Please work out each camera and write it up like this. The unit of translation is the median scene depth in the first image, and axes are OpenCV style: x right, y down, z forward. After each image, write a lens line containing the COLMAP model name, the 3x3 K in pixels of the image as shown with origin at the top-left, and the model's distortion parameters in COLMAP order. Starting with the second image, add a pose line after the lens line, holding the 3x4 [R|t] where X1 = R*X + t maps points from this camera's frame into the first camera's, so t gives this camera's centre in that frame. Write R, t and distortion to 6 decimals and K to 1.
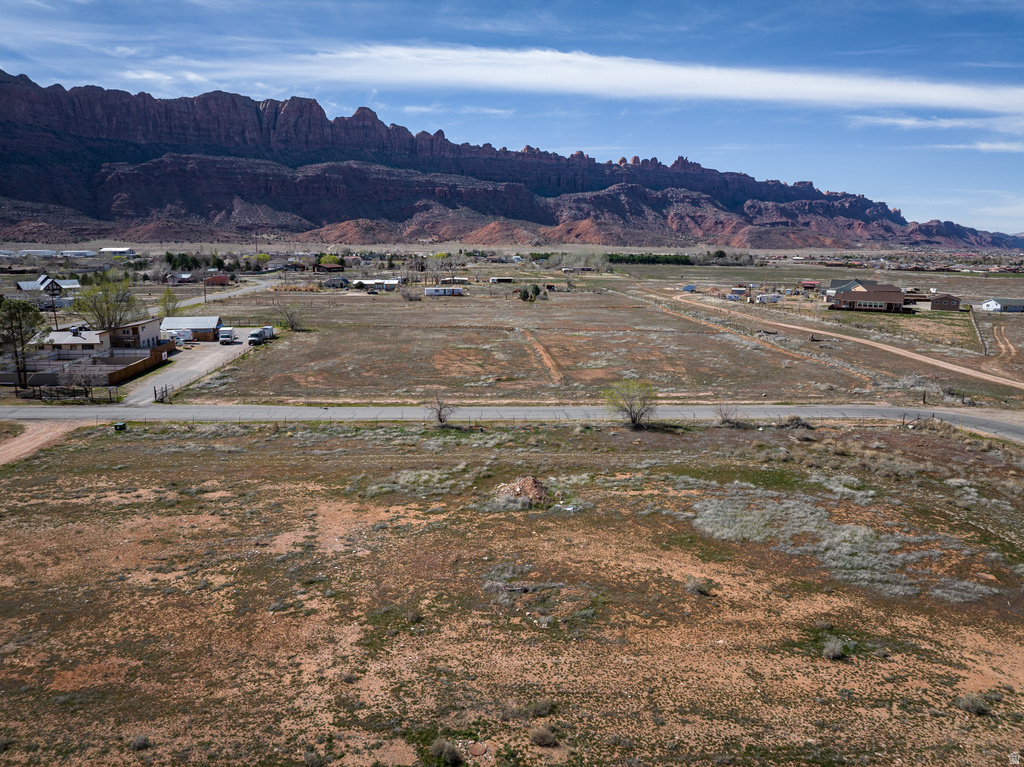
lens RADIAL K [[724.2, 0, 510.5], [0, 724.2, 378.5], [0, 0, 1]] dist [-0.045978, 0.015646]
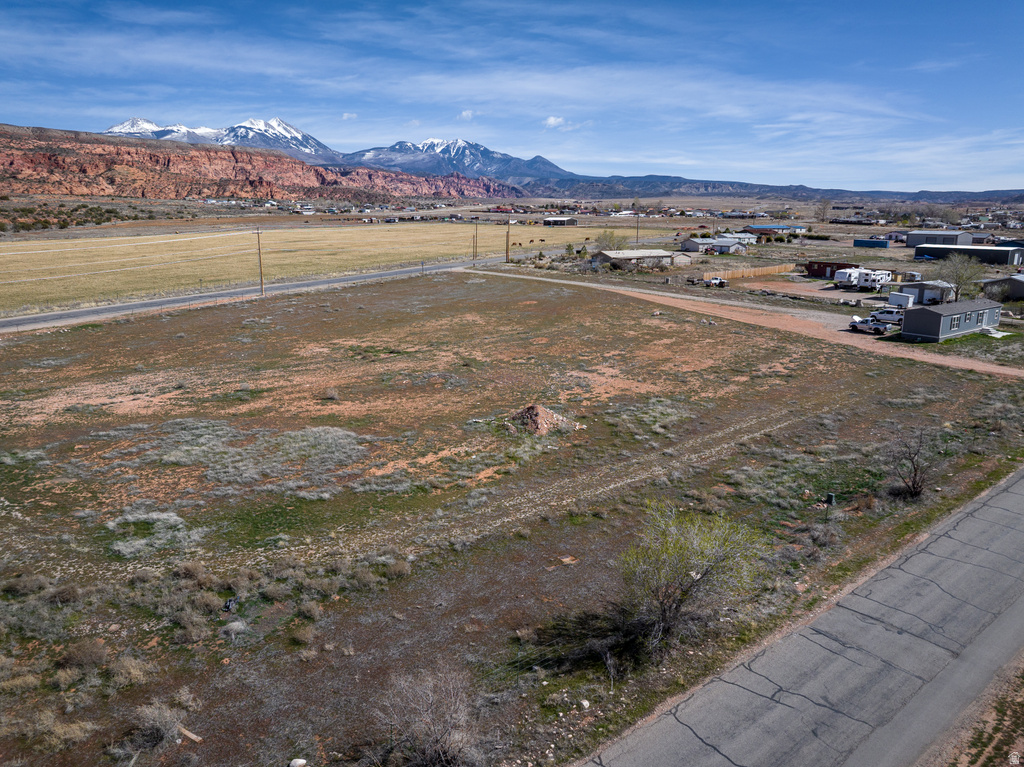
lens RADIAL K [[724.2, 0, 510.5], [0, 724.2, 378.5], [0, 0, 1]] dist [-0.045978, 0.015646]
pose [[-0.807897, 0.125753, -0.575751, 0.412658], [-0.117269, 0.923126, 0.366178, -0.162386], [0.577539, 0.363352, -0.731043, 1.169277]]
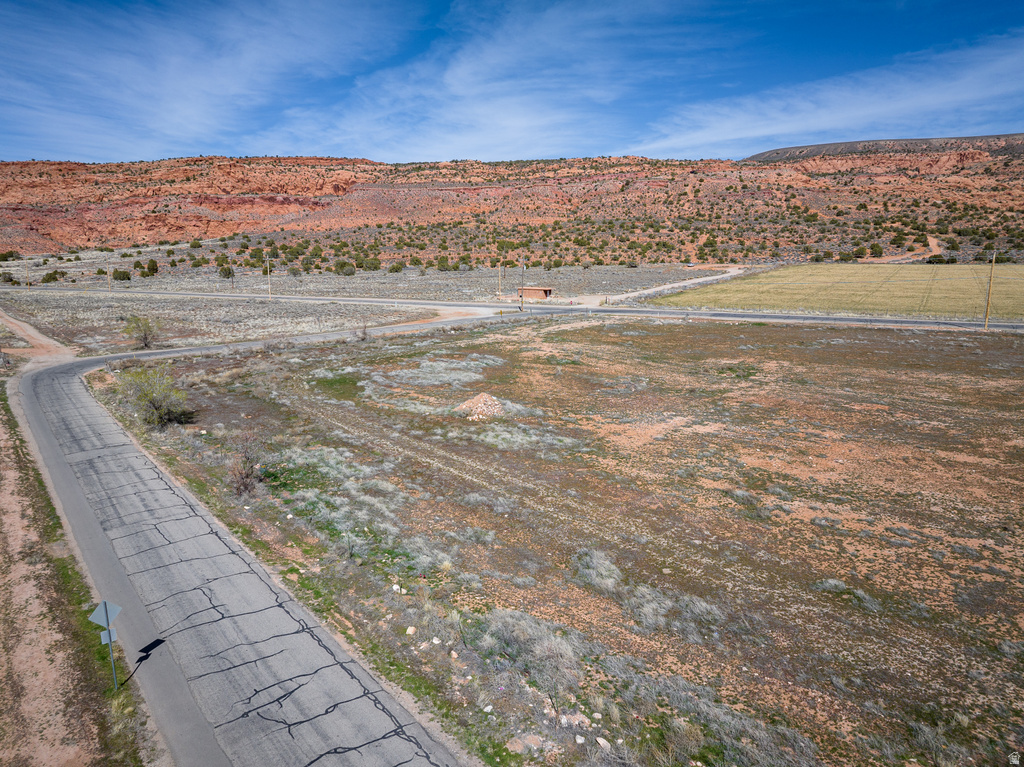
lens RADIAL K [[724.2, 0, 510.5], [0, 724.2, 378.5], [0, 0, 1]] dist [-0.045978, 0.015646]
pose [[-0.578738, -0.155538, 0.800543, -0.619741], [0.156570, 0.942190, 0.296249, -0.143793], [-0.800342, 0.296792, -0.520929, 1.089393]]
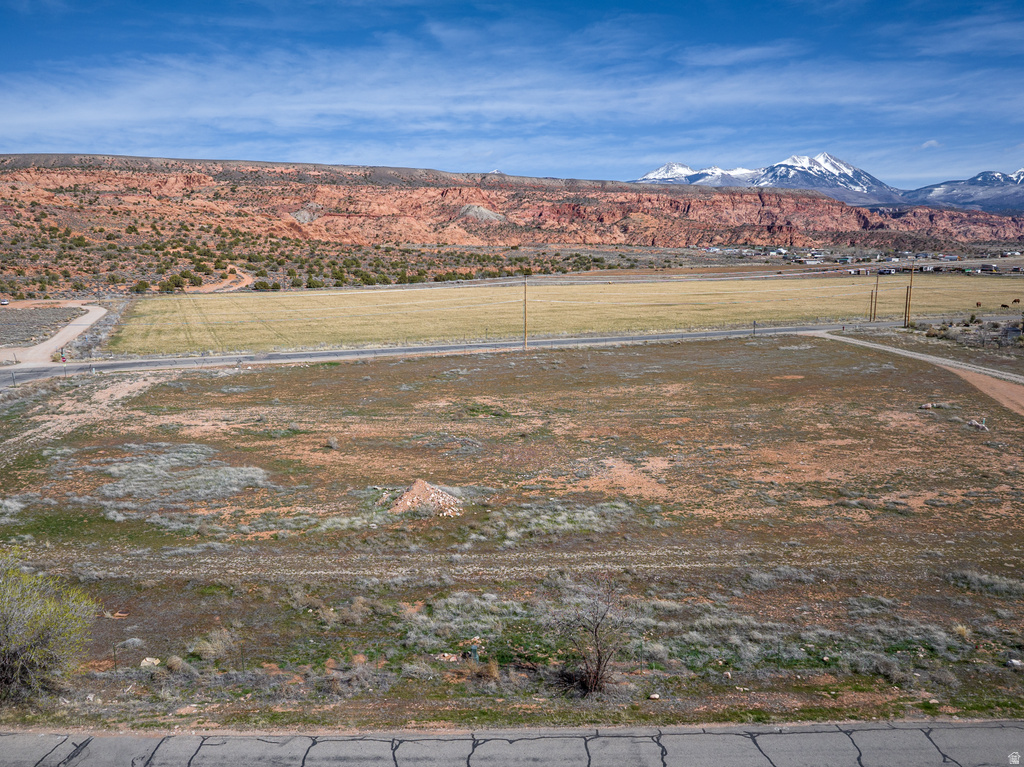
lens RADIAL K [[847.3, 0, 481.4], [0, 847.3, 384.2], [0, 0, 1]] dist [-0.045652, 0.004542]
pose [[-0.998743, -0.006844, 0.049656, -0.062445], [0.009740, 0.945254, 0.326189, -0.188804], [-0.049170, 0.326263, -0.944000, 1.309754]]
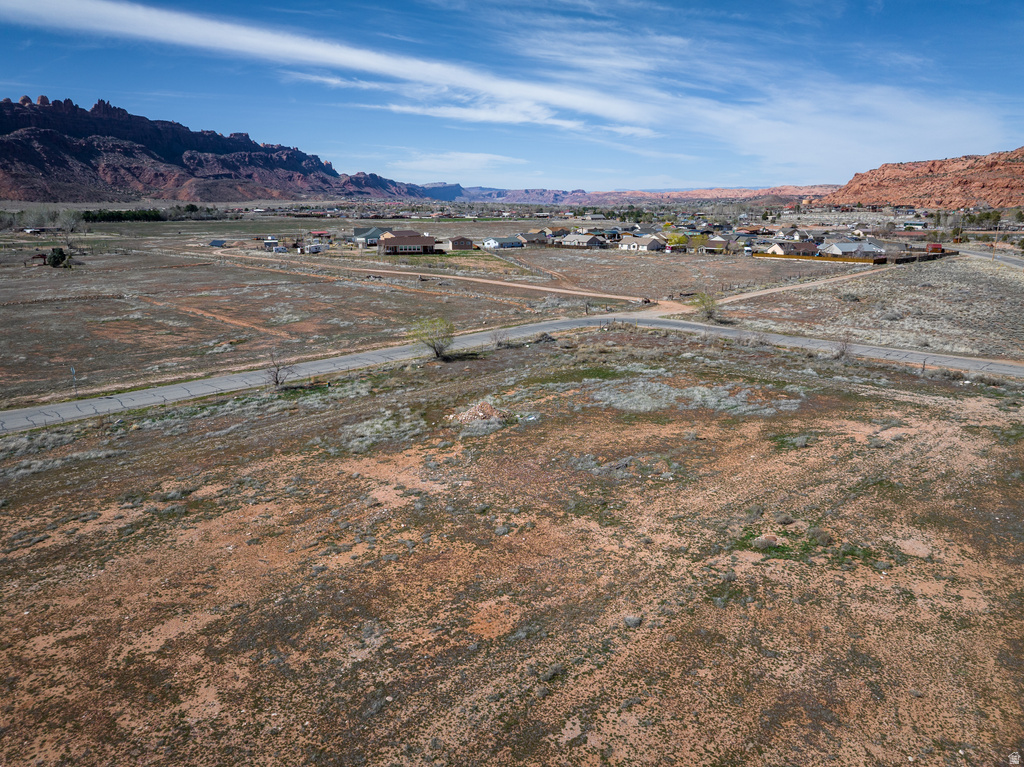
lens RADIAL K [[724.2, 0, 510.5], [0, 724.2, 378.5], [0, 0, 1]] dist [-0.045978, 0.015646]
pose [[0.746181, -0.167184, 0.644409, -0.476066], [0.126267, 0.985926, 0.109578, -0.013594], [-0.653659, -0.000397, 0.756789, 0.079783]]
